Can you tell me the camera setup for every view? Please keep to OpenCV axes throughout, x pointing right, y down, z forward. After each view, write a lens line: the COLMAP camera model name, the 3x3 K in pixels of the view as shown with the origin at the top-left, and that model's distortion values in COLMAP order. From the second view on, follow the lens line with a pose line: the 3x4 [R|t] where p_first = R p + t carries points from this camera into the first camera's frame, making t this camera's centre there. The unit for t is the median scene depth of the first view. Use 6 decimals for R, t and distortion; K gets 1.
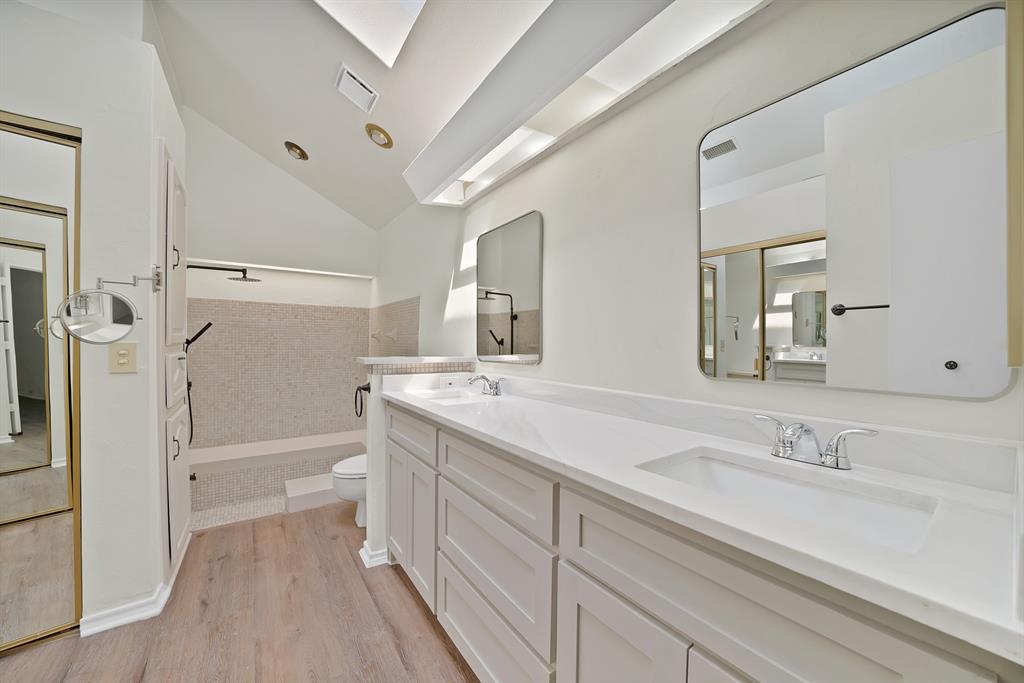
lens RADIAL K [[369.8, 0, 510.3], [0, 369.8, 344.8], [0, 0, 1]] dist [-0.021740, 0.000028]
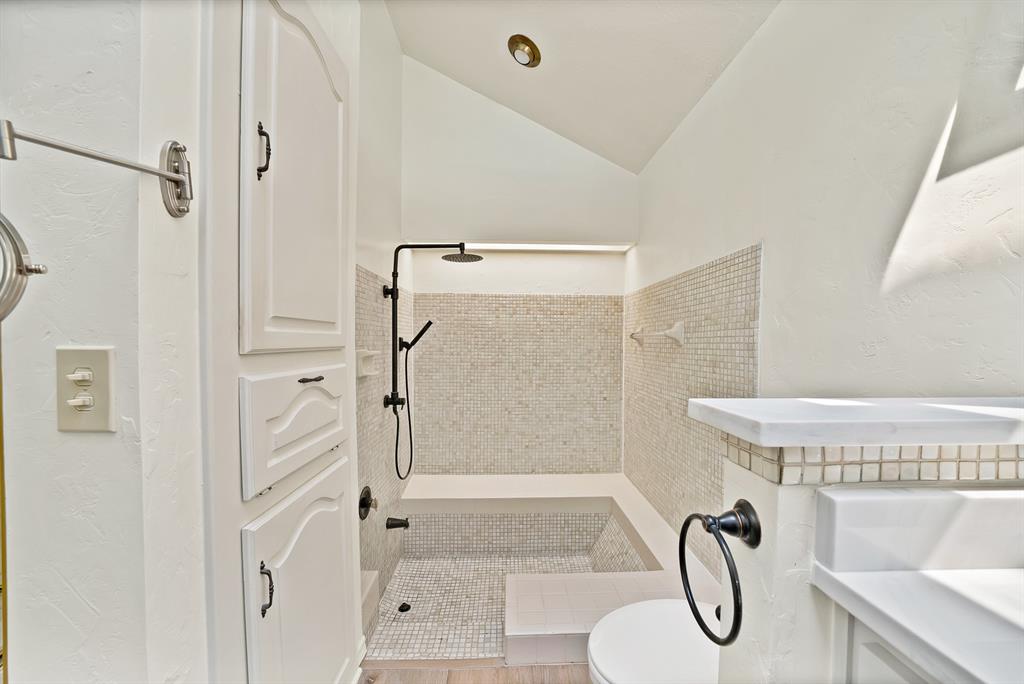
lens RADIAL K [[369.8, 0, 510.3], [0, 369.8, 345.3], [0, 0, 1]] dist [-0.021740, 0.000028]
pose [[0.829042, -0.002809, -0.559179, -0.350870], [-0.001076, 0.999978, -0.006618, -0.005839], [0.559185, 0.006088, 0.829021, 0.647308]]
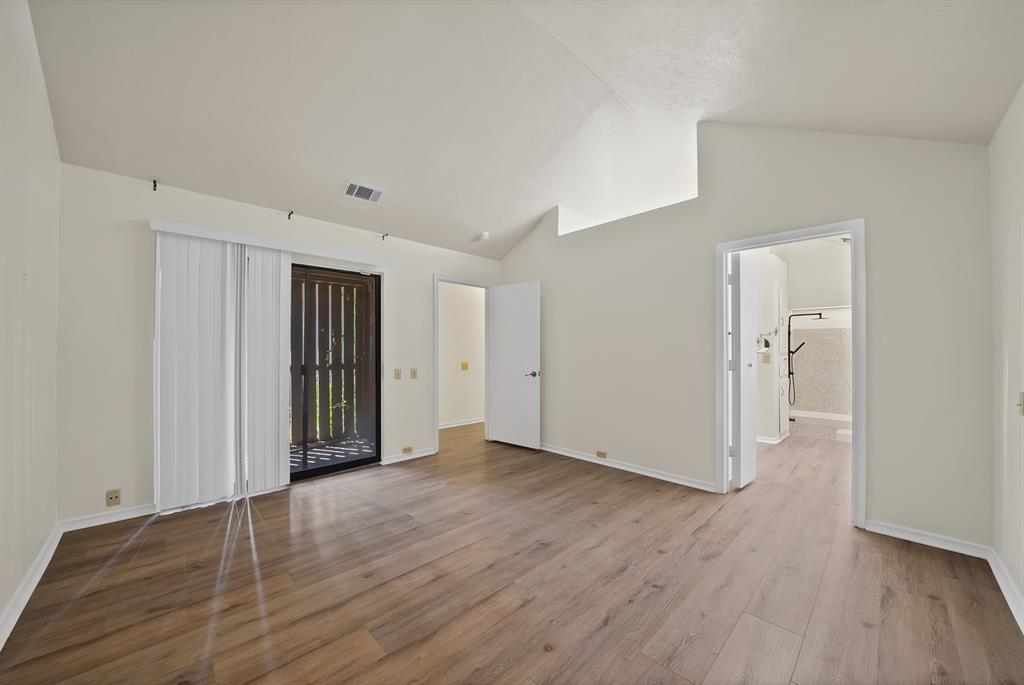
lens RADIAL K [[369.8, 0, 510.3], [0, 369.8, 345.8], [0, 0, 1]] dist [-0.021740, 0.000028]
pose [[0.155162, -0.013891, -0.987791, 1.177419], [-0.004704, 0.999879, -0.014800, -0.011457], [0.987878, 0.006943, 0.155078, -1.161088]]
